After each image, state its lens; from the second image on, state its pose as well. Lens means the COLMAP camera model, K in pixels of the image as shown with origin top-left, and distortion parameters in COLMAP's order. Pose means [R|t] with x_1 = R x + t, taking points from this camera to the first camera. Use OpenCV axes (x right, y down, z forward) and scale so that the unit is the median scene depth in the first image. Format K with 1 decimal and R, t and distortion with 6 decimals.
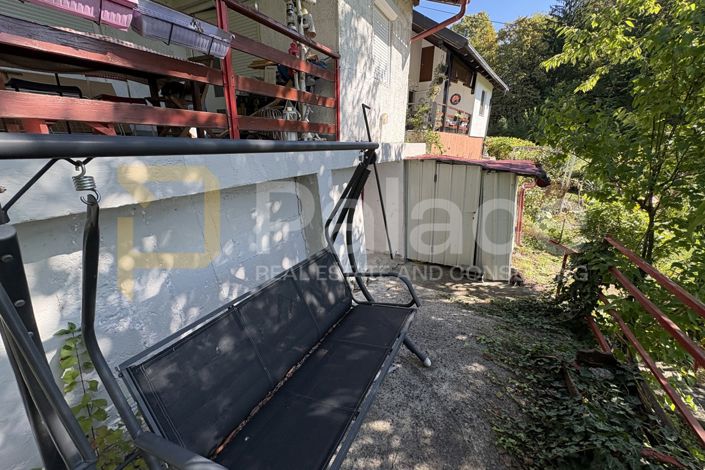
lens RADIAL K [[280.7, 0, 352.7], [0, 280.7, 235.0], [0, 0, 1]] dist [-0.000217, 0.000405]
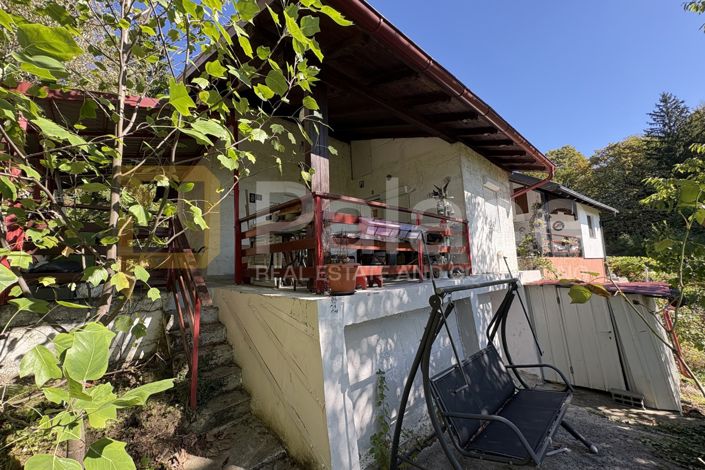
lens RADIAL K [[280.7, 0, 352.4], [0, 280.7, 235.5], [0, 0, 1]] dist [-0.000217, 0.000405]
pose [[0.948355, -0.082904, -0.306185, -0.065202], [-0.055015, 0.907628, -0.416155, 0.040304], [0.312403, 0.411508, 0.856193, -0.176991]]
